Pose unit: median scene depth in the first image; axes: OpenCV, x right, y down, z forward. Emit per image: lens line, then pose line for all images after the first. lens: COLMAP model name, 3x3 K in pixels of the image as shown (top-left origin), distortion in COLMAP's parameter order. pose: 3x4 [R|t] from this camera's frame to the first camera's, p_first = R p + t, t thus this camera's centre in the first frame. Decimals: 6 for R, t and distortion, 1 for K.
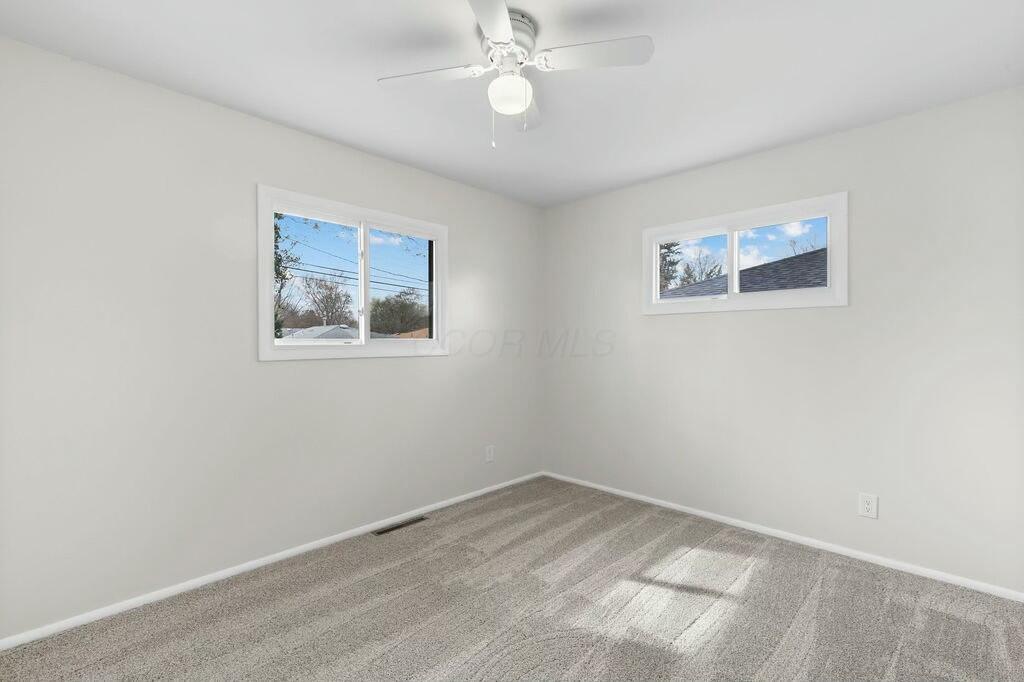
lens RADIAL K [[478.5, 0, 518.0], [0, 478.5, 340.2], [0, 0, 1]] dist [0.030479, 0.000305]
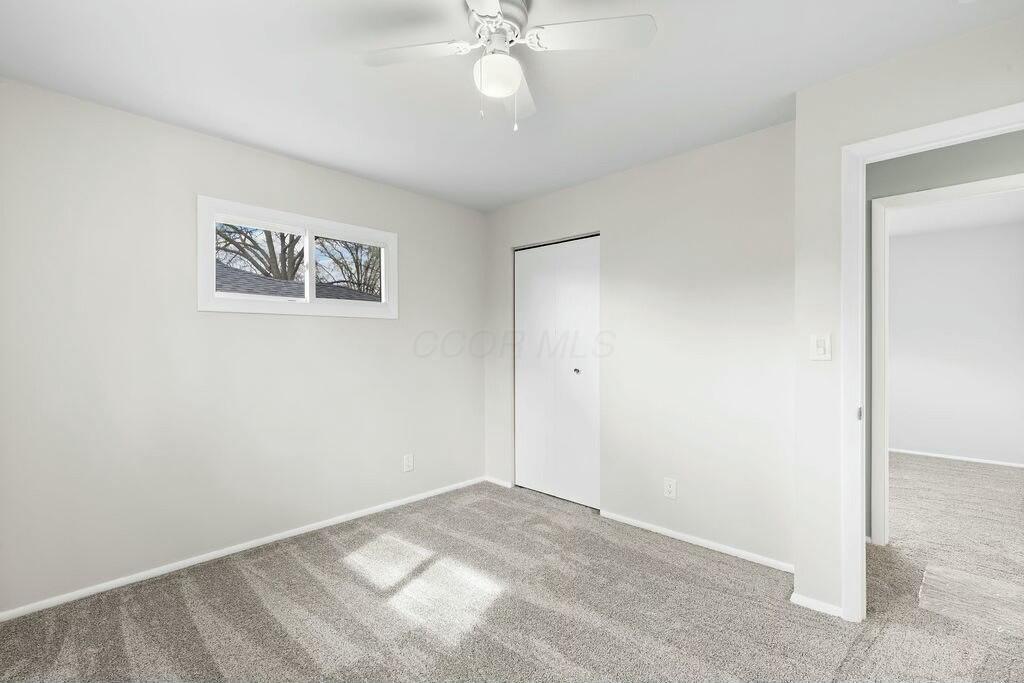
lens RADIAL K [[478.5, 0, 517.6], [0, 478.5, 345.0], [0, 0, 1]] dist [0.030479, 0.000305]
pose [[-0.007790, 0.001289, 0.999969, -0.646122], [0.001330, 0.999998, -0.001279, 0.002310], [-0.999969, 0.001320, -0.007791, 0.680584]]
